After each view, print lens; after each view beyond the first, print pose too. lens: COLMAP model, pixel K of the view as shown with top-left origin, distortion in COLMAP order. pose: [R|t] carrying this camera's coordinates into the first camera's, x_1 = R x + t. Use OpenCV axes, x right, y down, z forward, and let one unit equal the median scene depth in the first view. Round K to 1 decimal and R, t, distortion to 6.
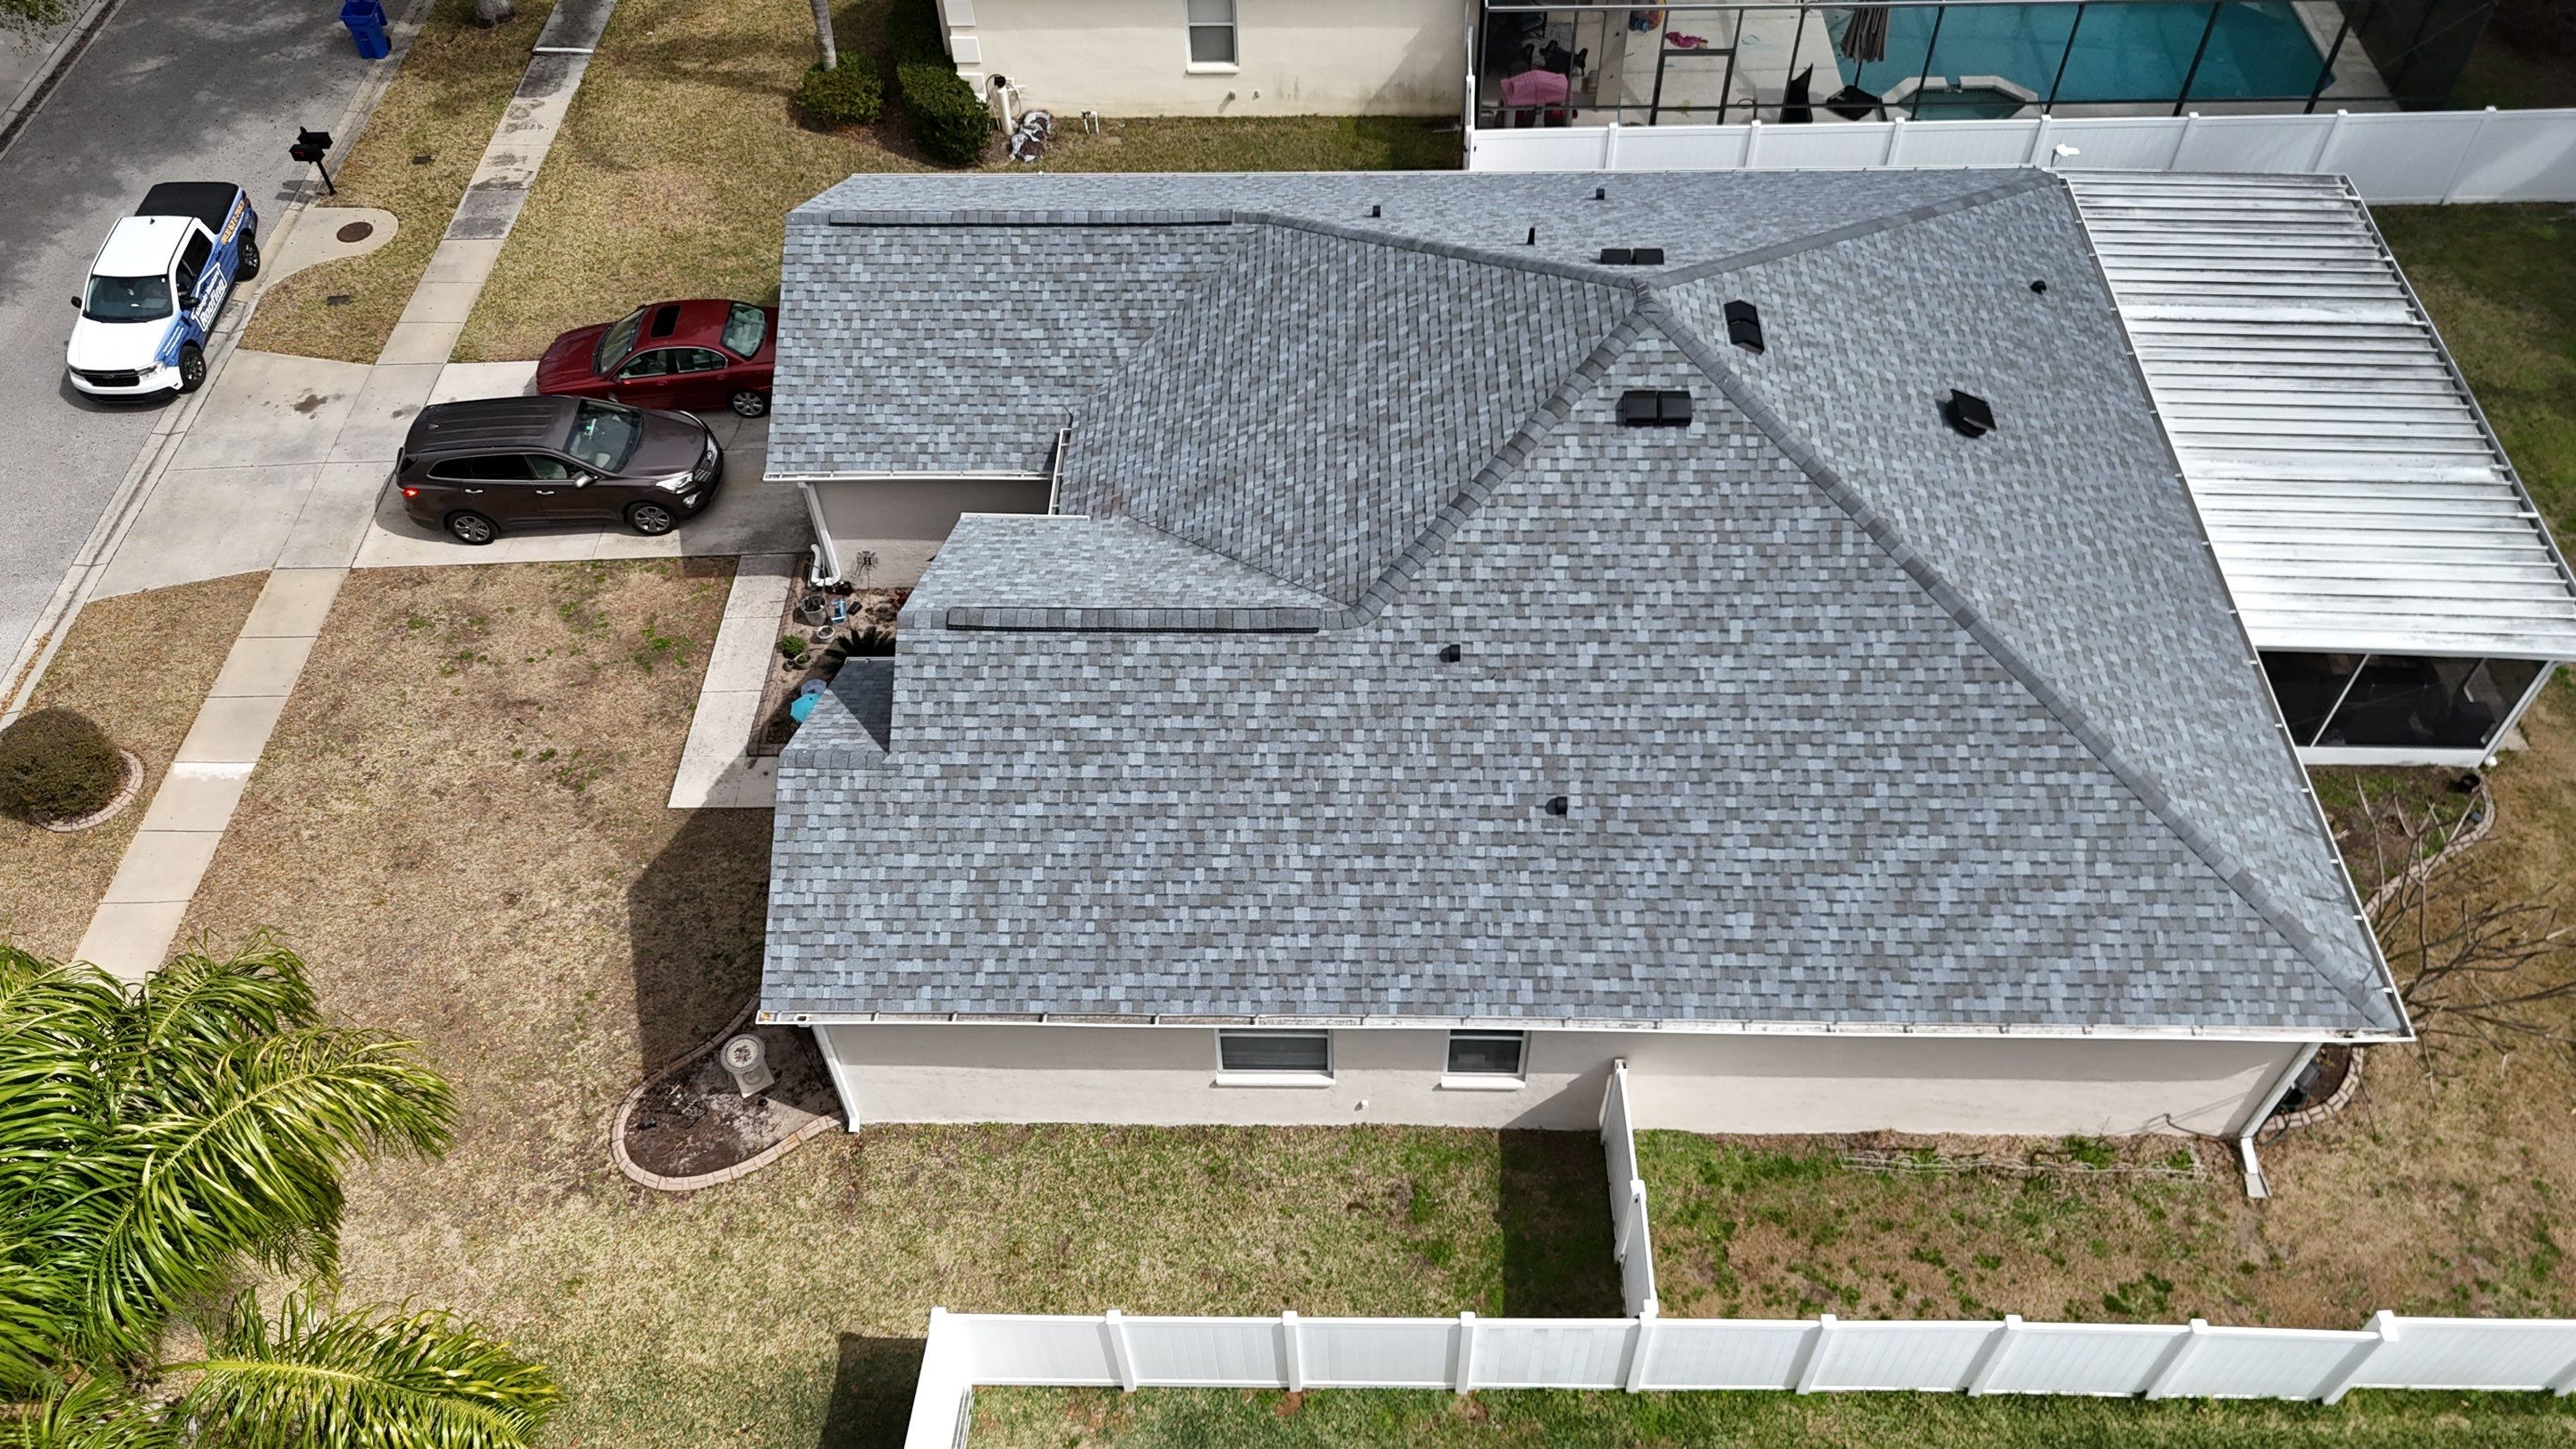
lens RADIAL K [[1903.2, 0, 1280.5], [0, 1903.2, 731.7], [0, 0, 1]] dist [0.106172, -0.128283]
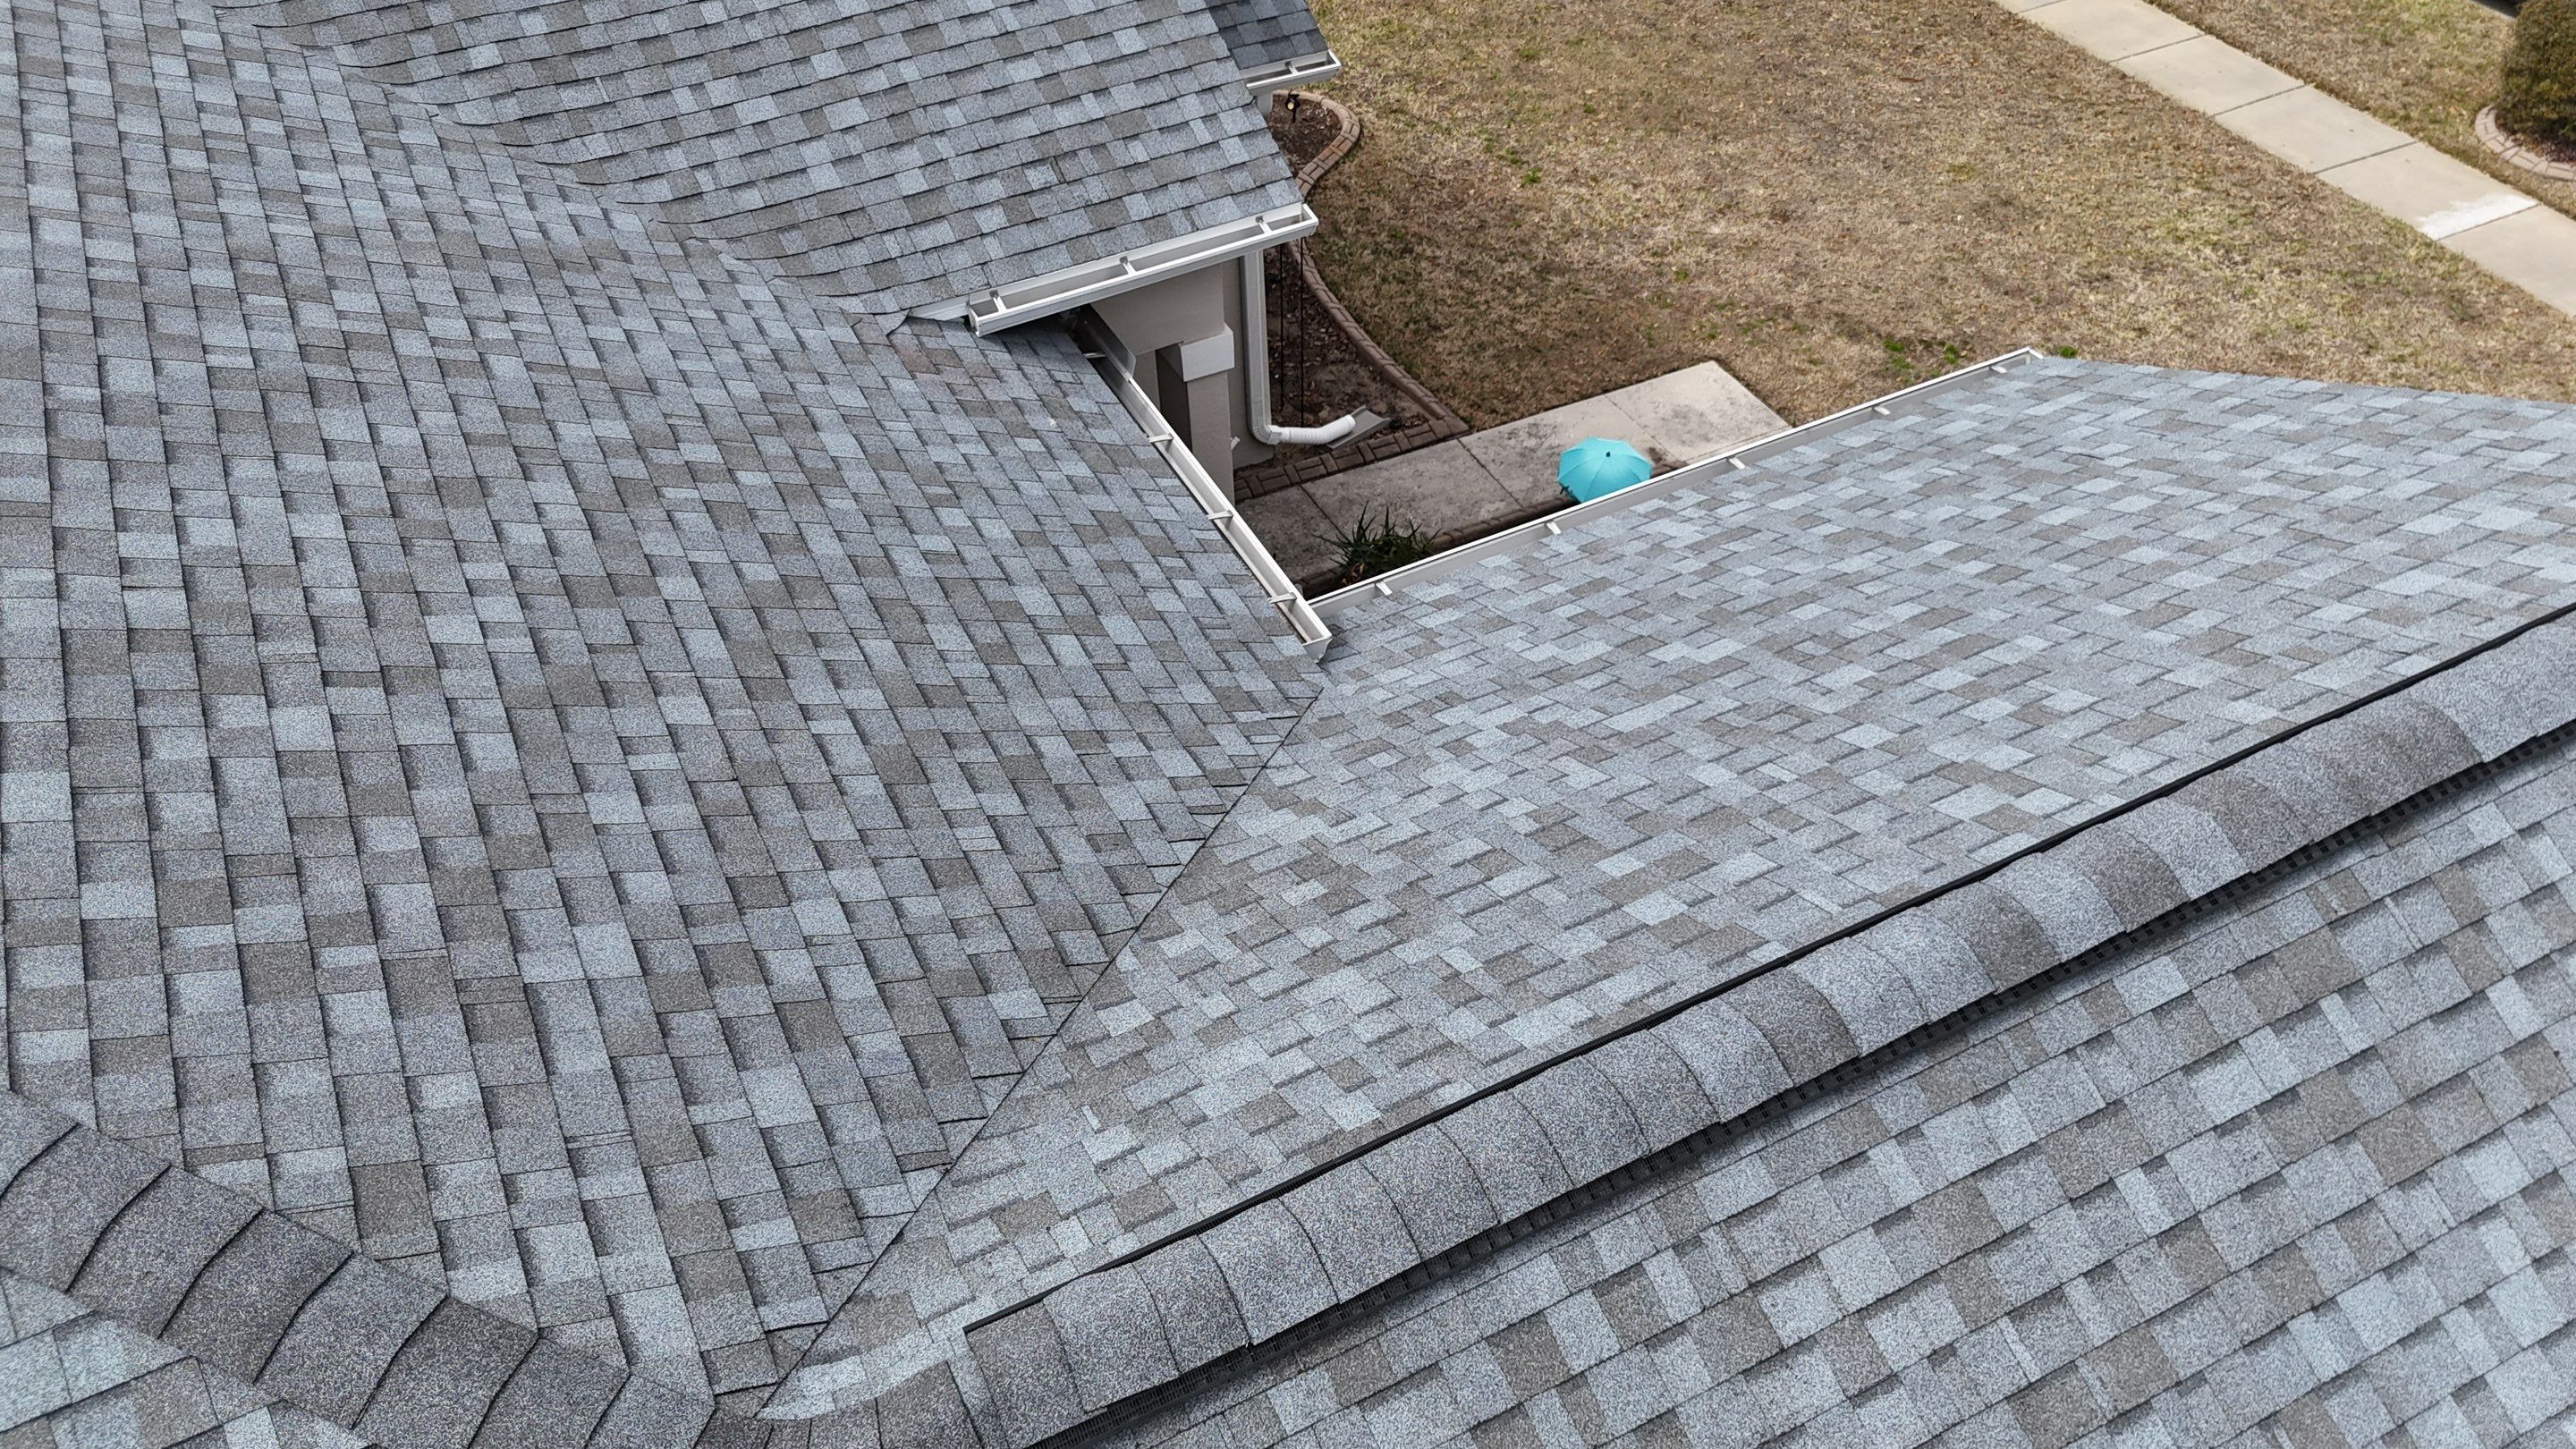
lens RADIAL K [[1901.2, 0, 1281.8], [0, 1901.2, 725.6], [0, 0, 1]] dist [0.063361, -0.054310]
pose [[-0.882156, 0.368000, -0.293899, -0.025673], [-0.325273, -0.024784, 0.945295, -0.497273], [0.340585, 0.929495, 0.141564, 1.150647]]
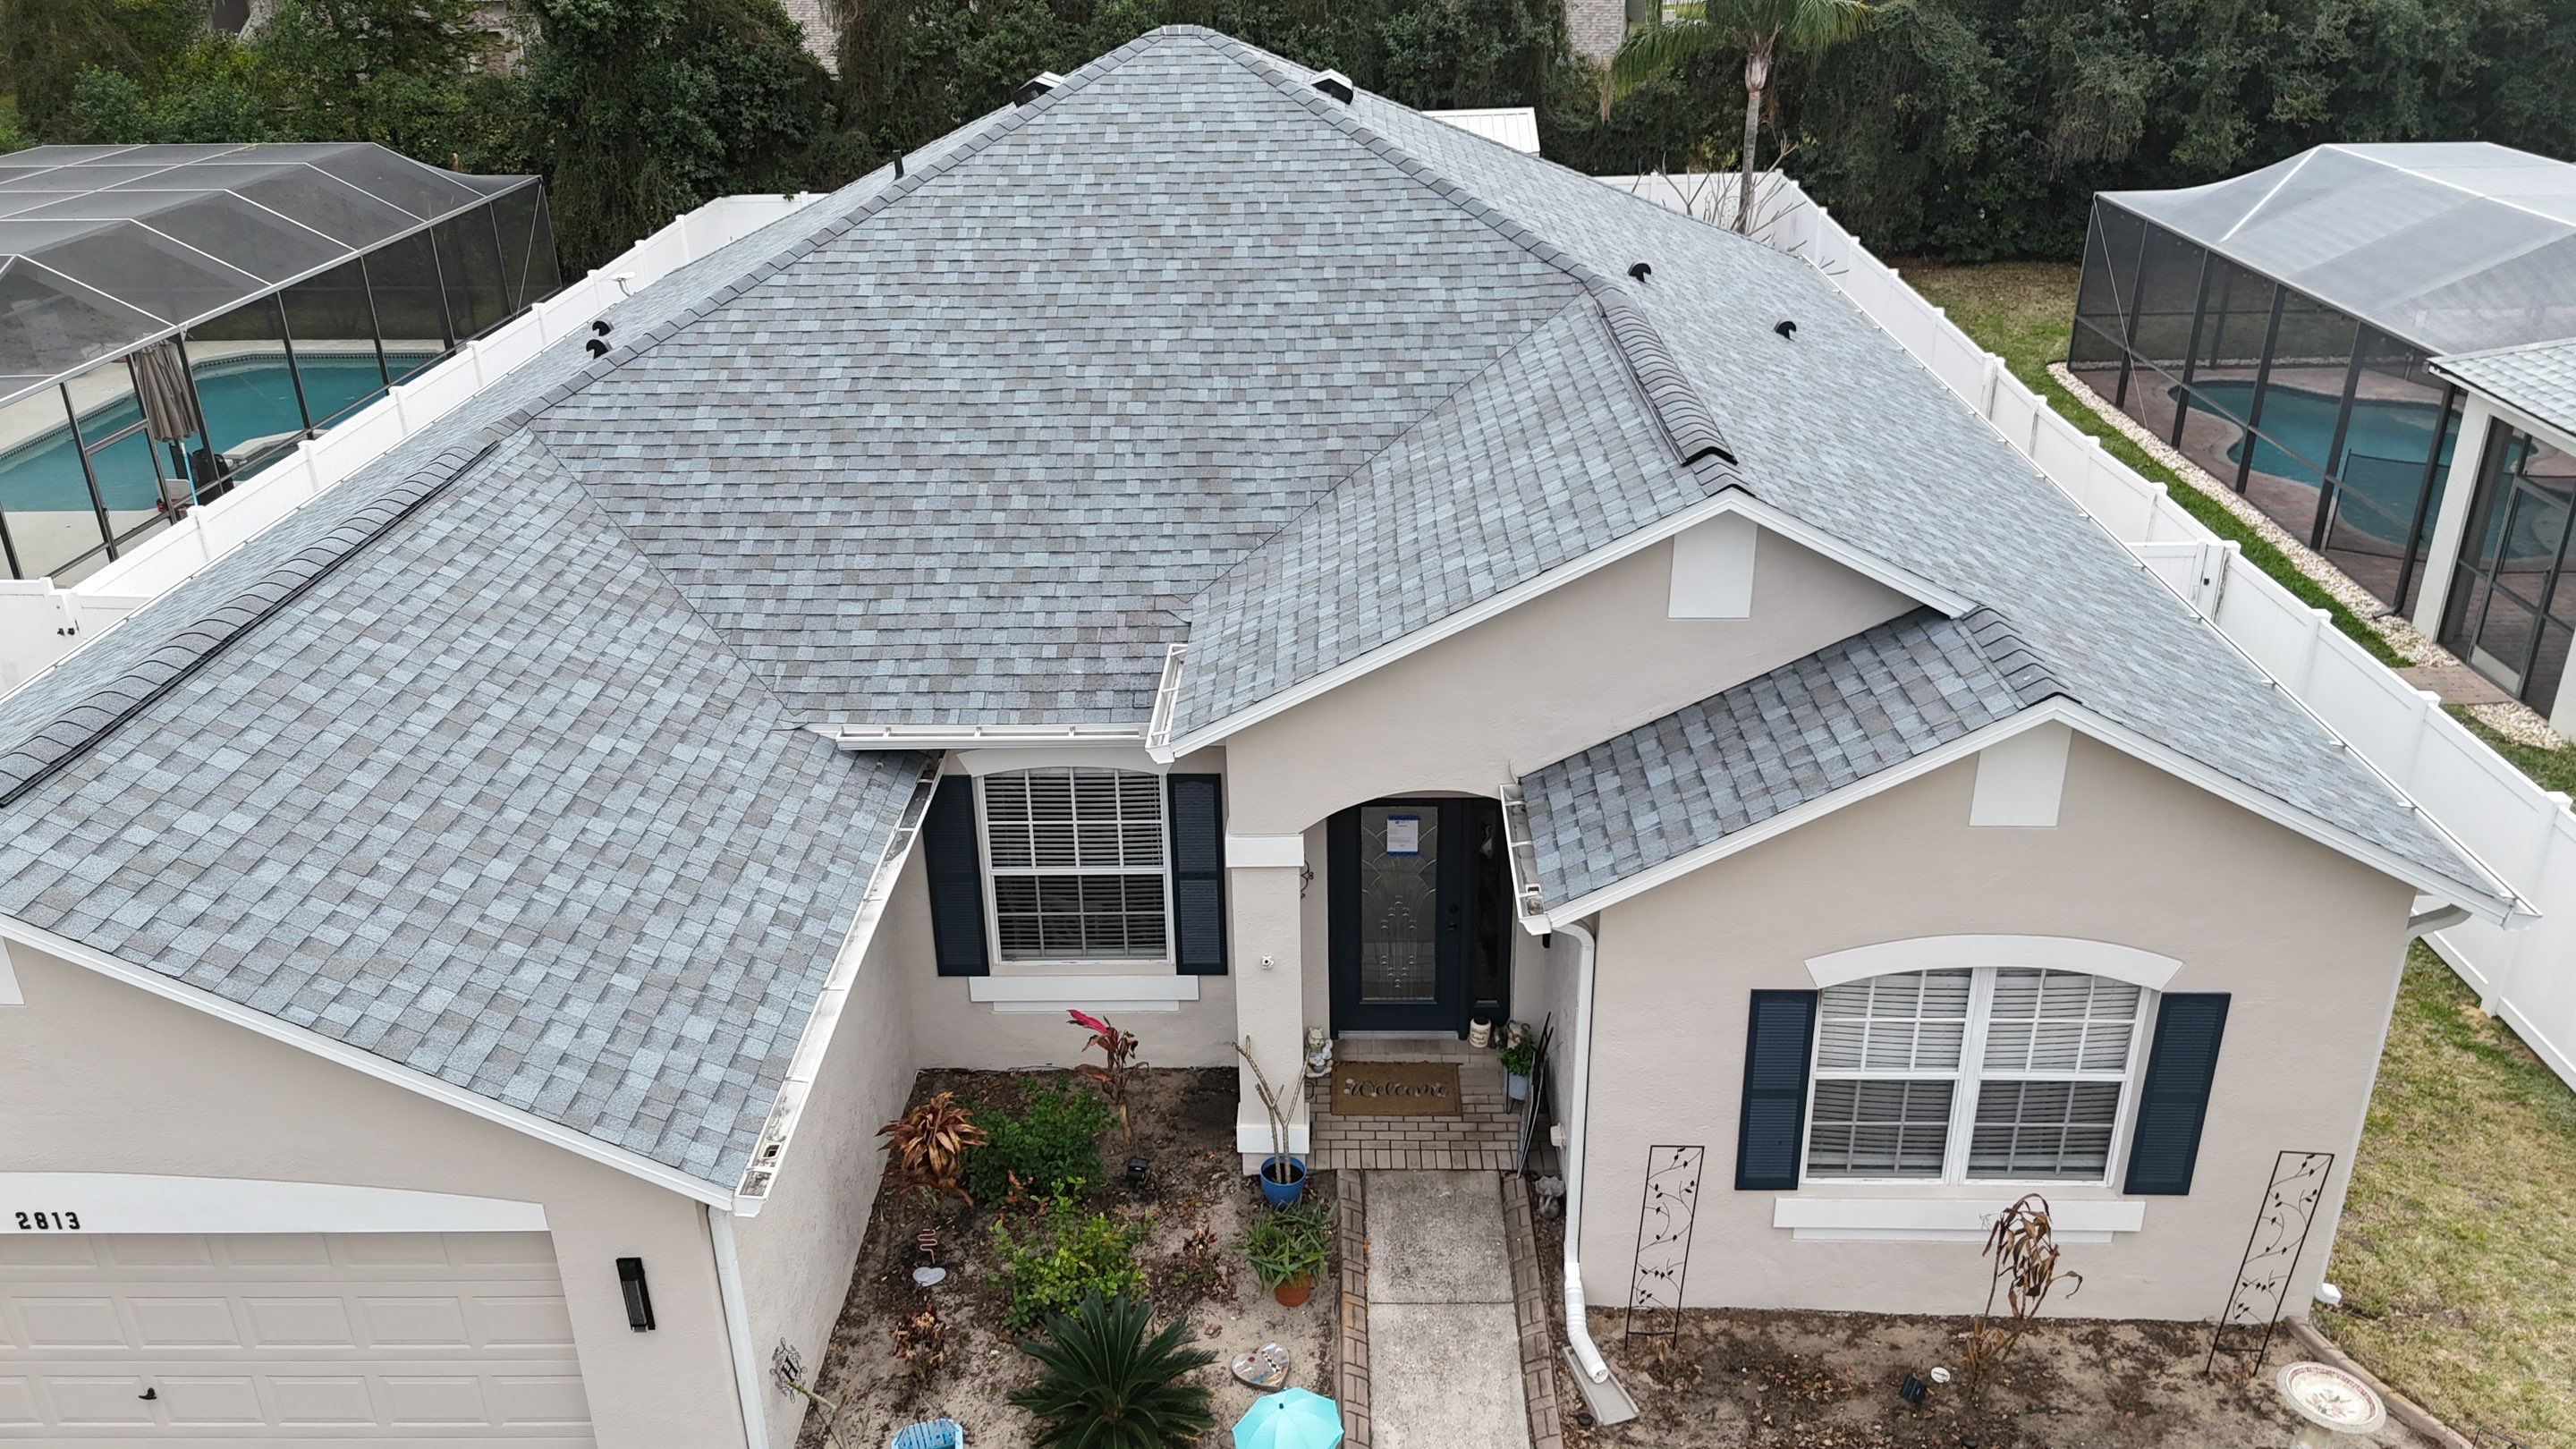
lens RADIAL K [[1897.5, 0, 1284.9], [0, 1897.5, 726.9], [0, 0, 1]] dist [0.091936, -0.104883]
pose [[-0.002331, -0.399801, 0.916599, -0.644540], [0.780625, 0.572145, 0.251543, -0.227661], [-0.624995, 0.716107, 0.310761, 0.928760]]
